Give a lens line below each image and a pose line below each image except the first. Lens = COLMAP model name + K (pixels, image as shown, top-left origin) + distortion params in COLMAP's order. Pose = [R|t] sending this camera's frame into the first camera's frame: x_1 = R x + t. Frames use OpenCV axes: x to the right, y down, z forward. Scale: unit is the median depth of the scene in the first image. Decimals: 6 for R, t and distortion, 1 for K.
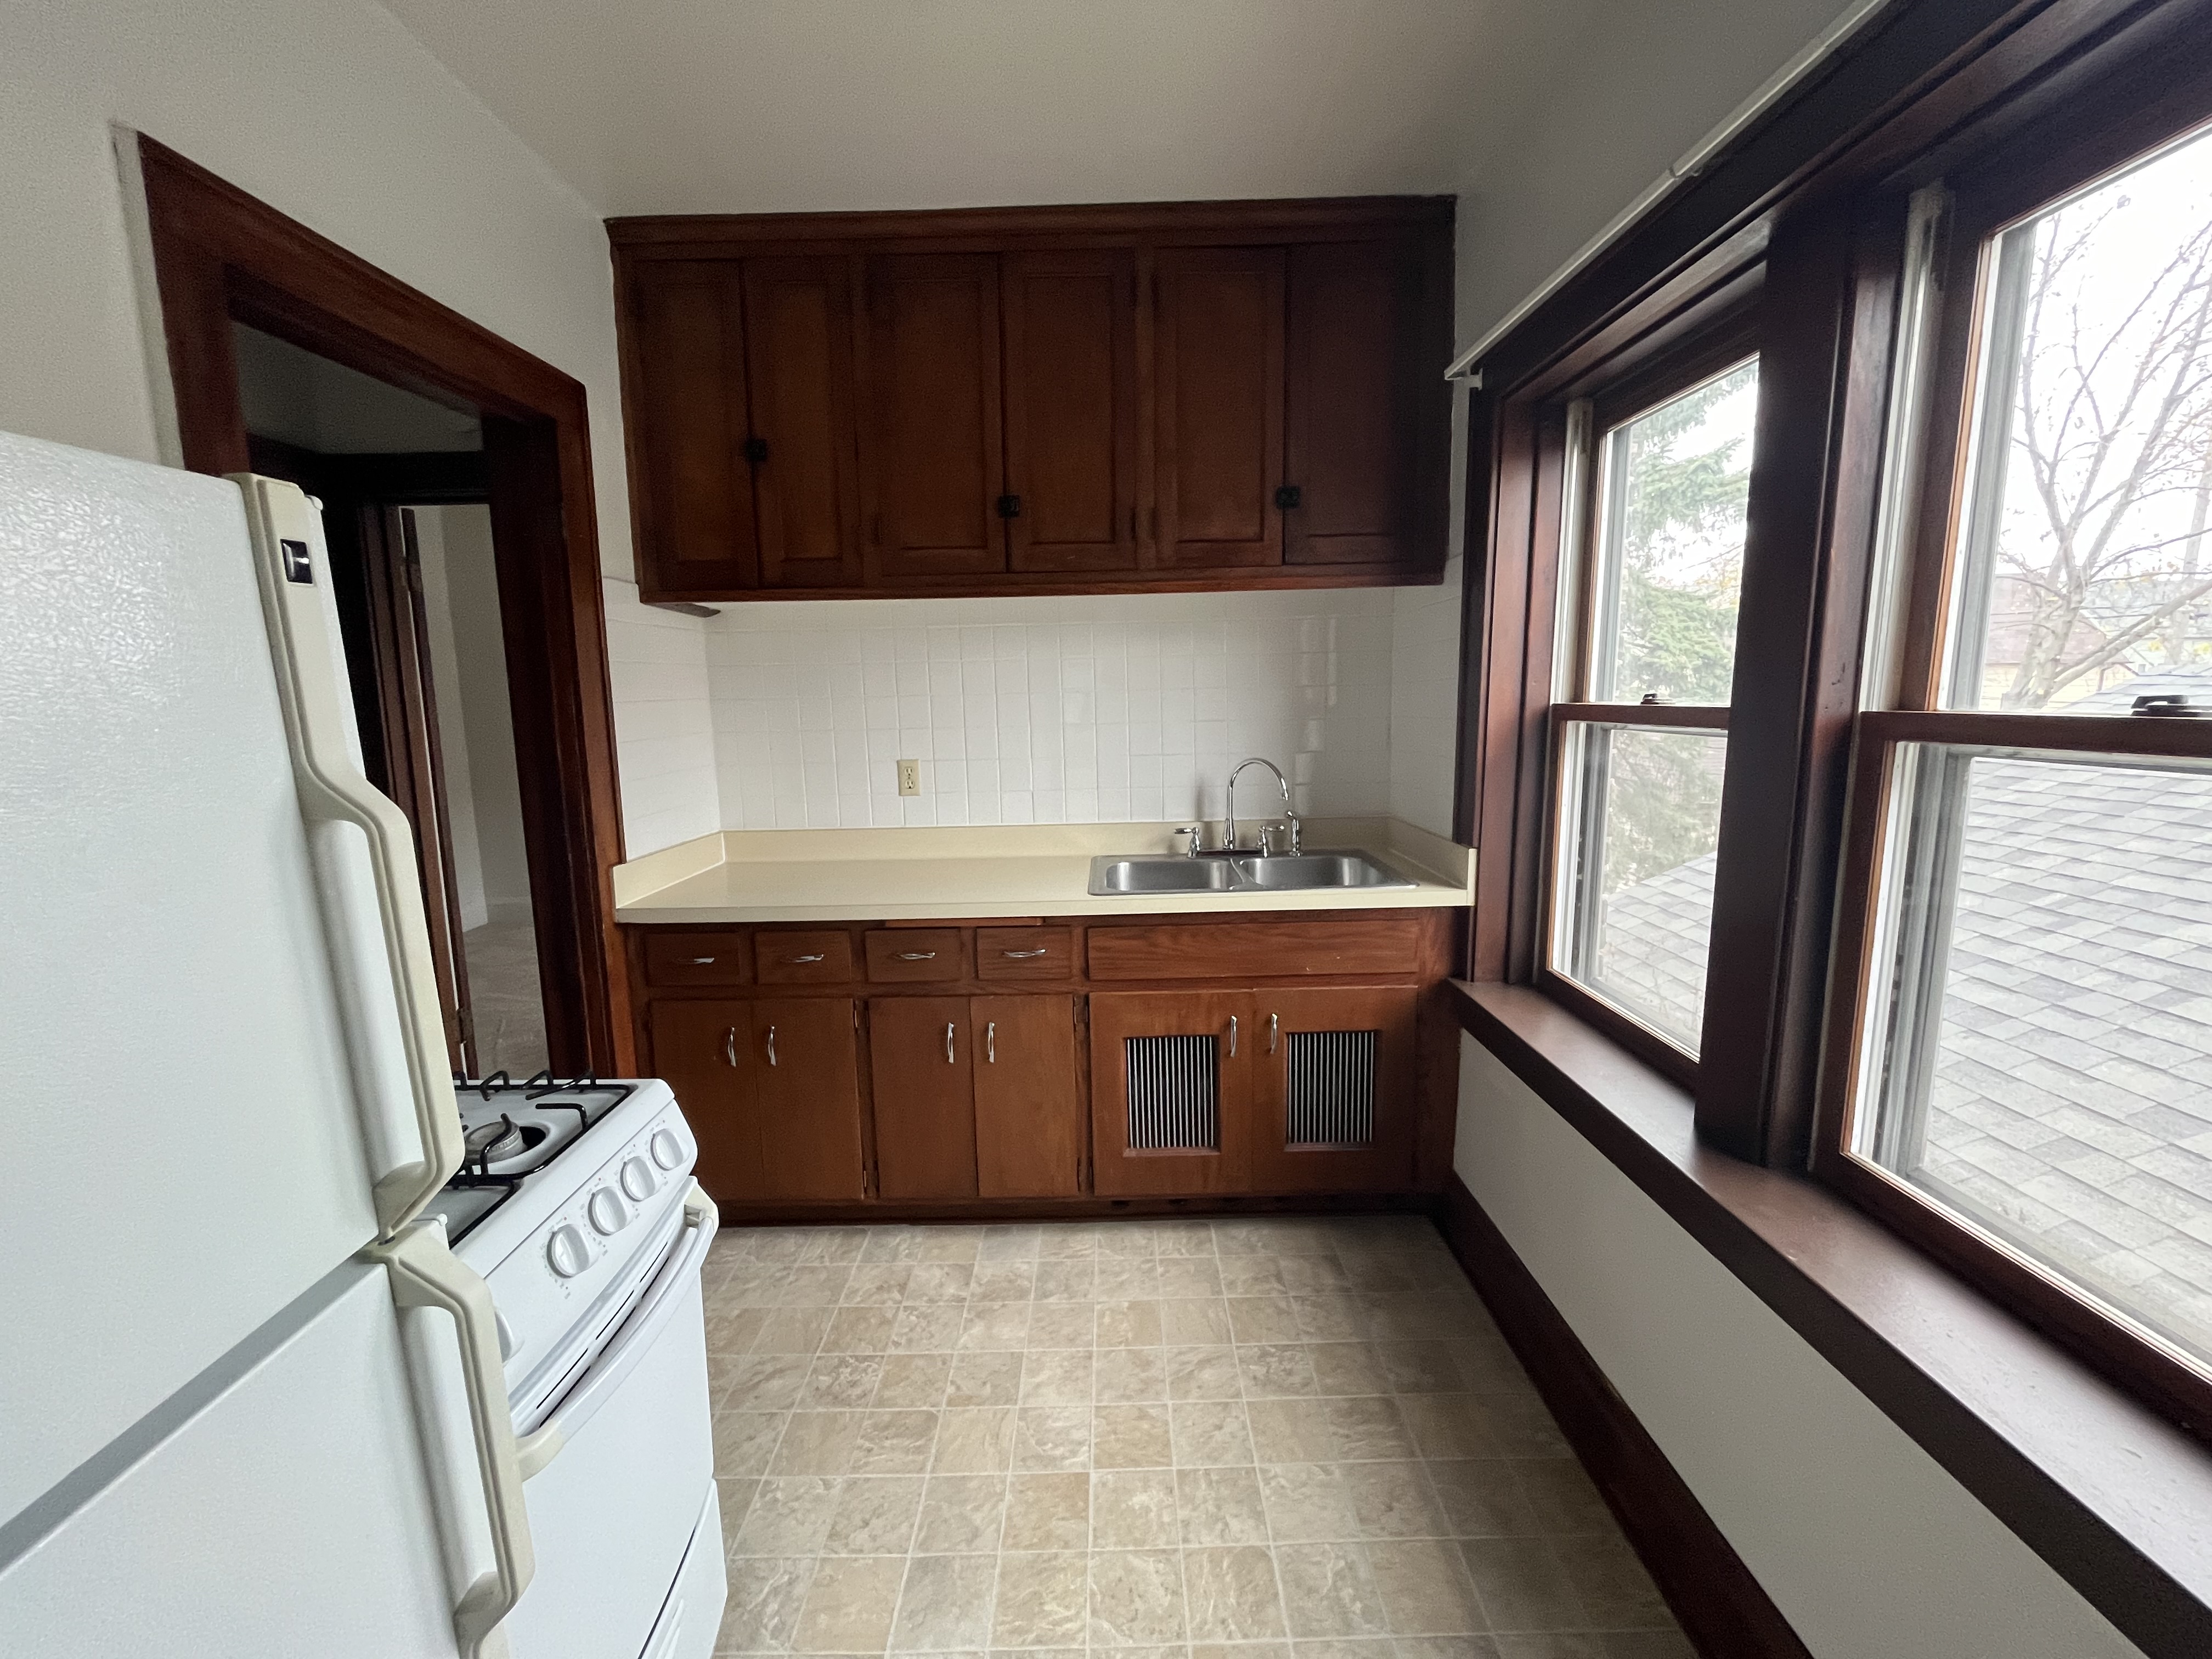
lens RADIAL K [[896.9, 0, 1099.8], [0, 896.9, 832.6], [0, 0, 1]] dist [-0.001828, -0.000462]
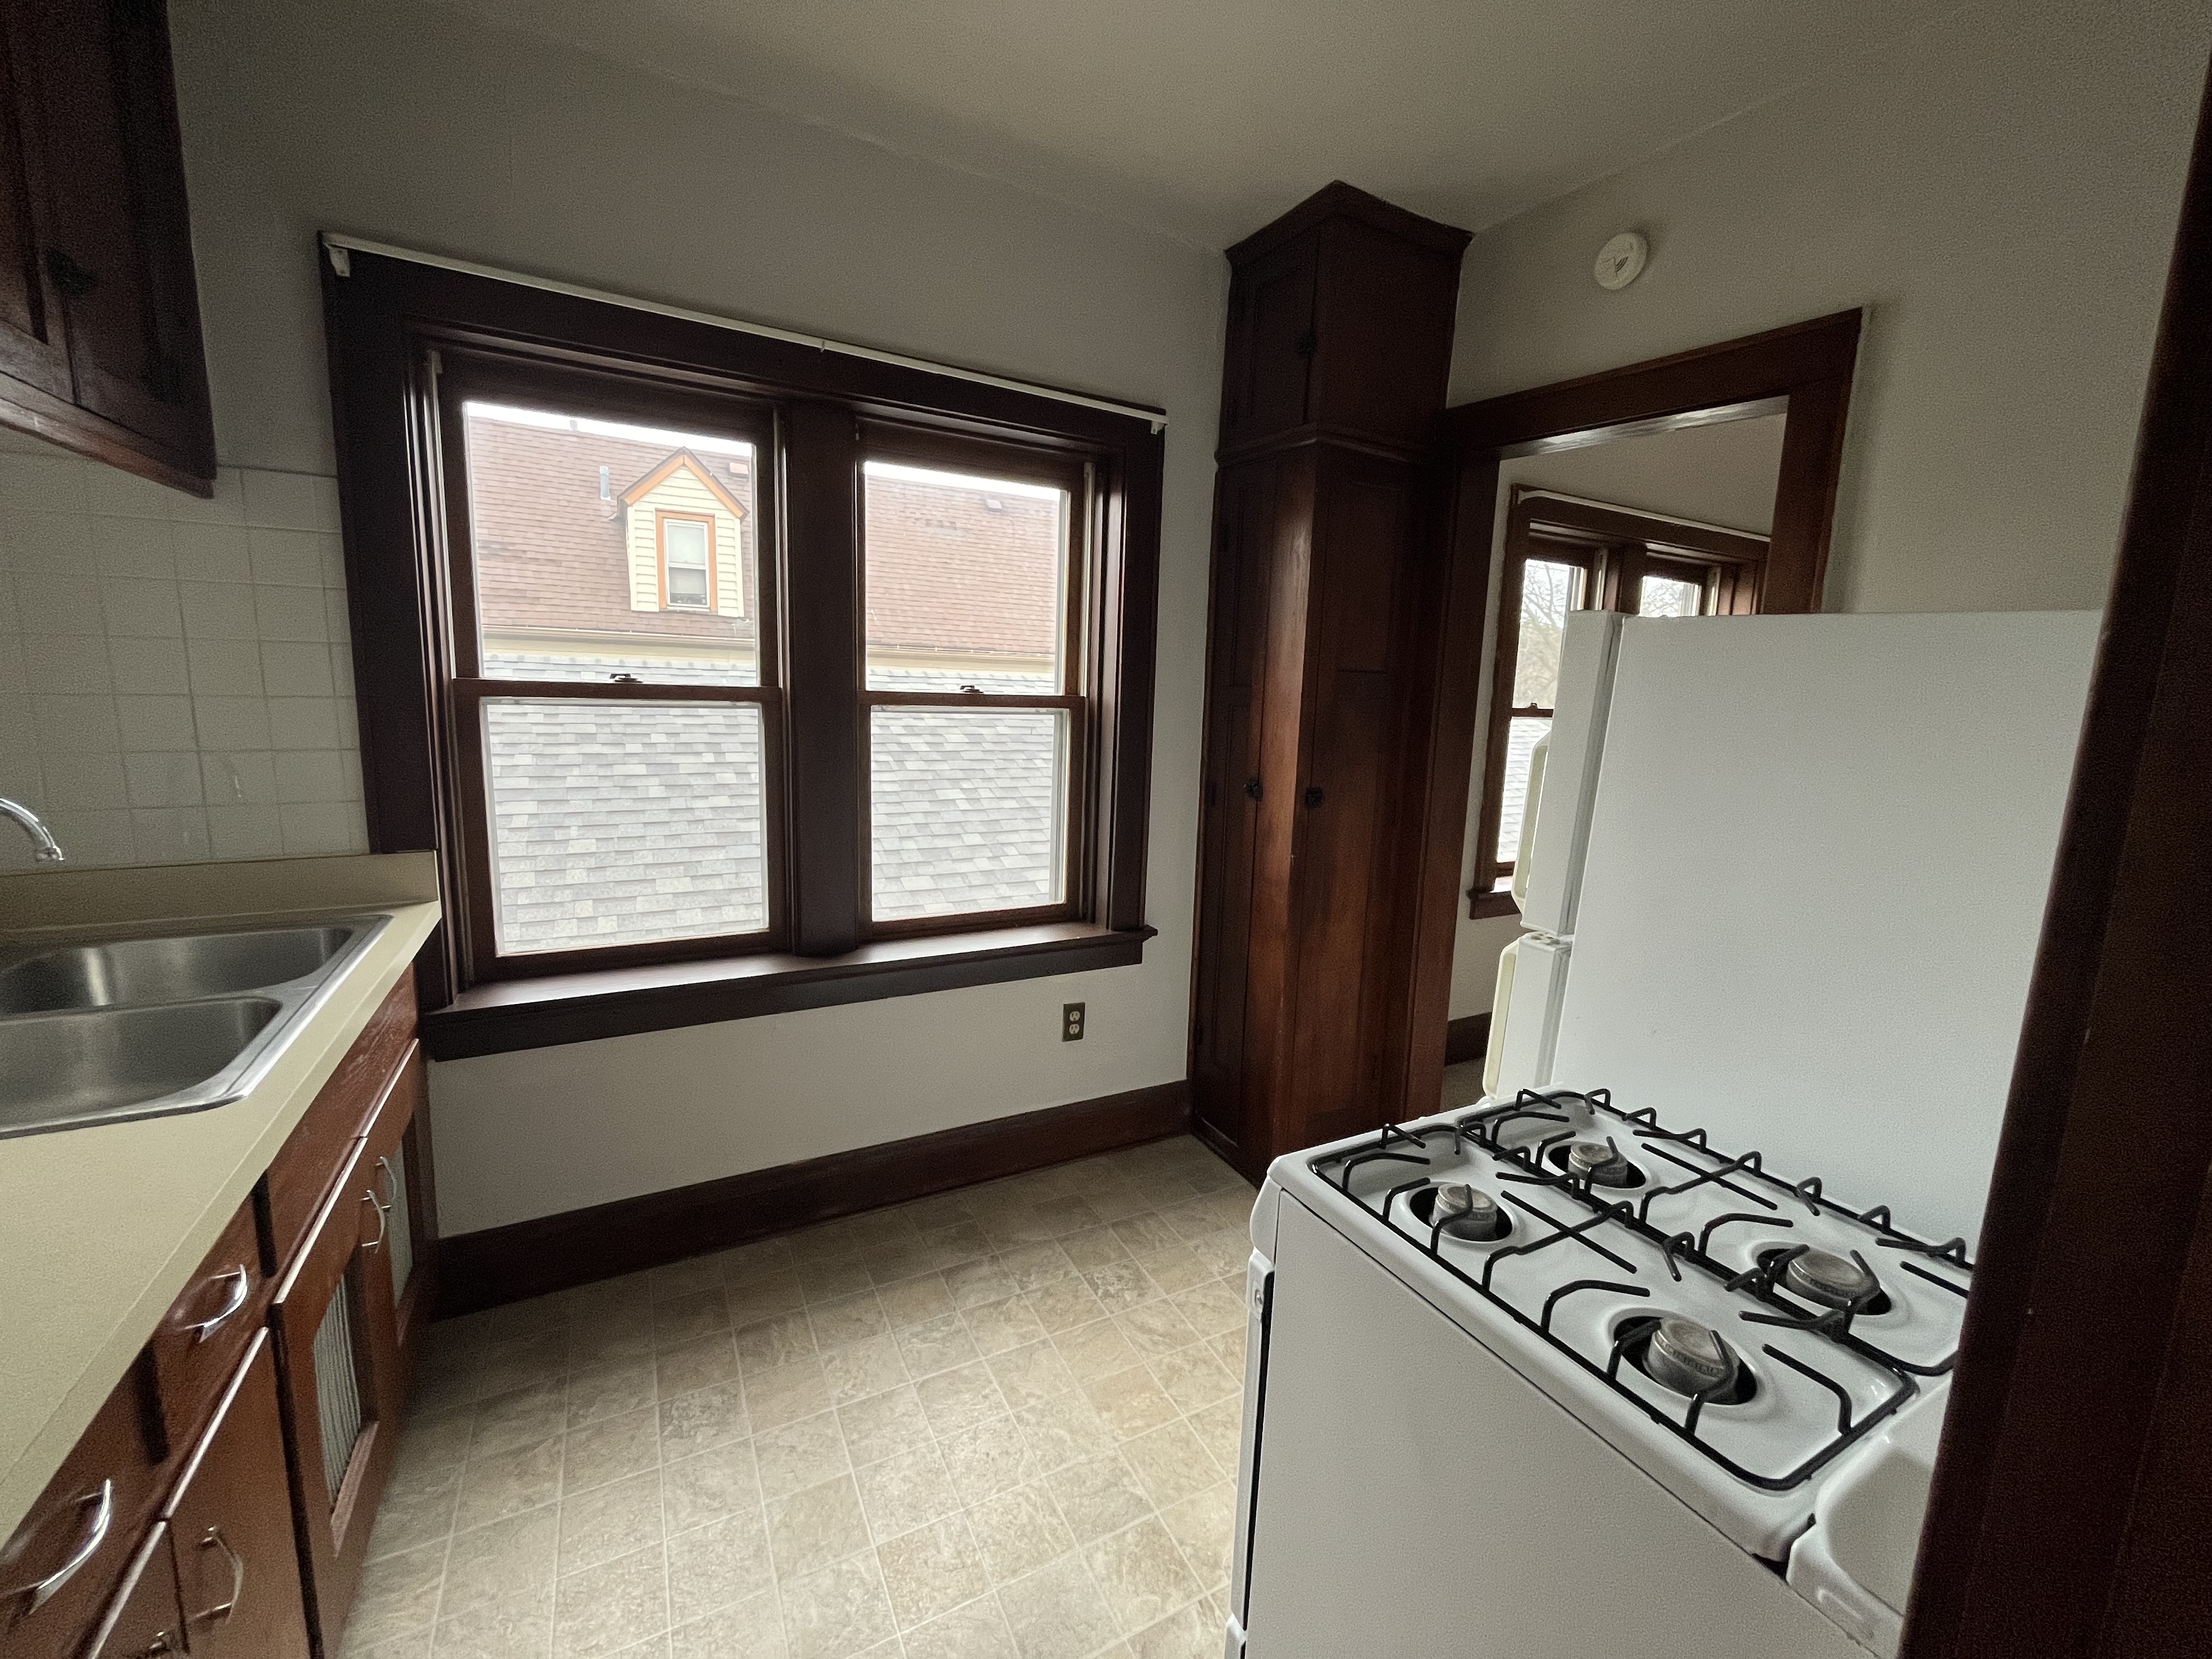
lens RADIAL K [[896.9, 0, 1099.8], [0, 896.9, 820.0], [0, 0, 1]] dist [-0.001828, -0.000462]
pose [[-0.482560, -0.130365, 0.866106, -0.846586], [0.109073, 0.972219, 0.207108, -0.162851], [-0.869045, 0.194411, -0.454935, 1.132206]]
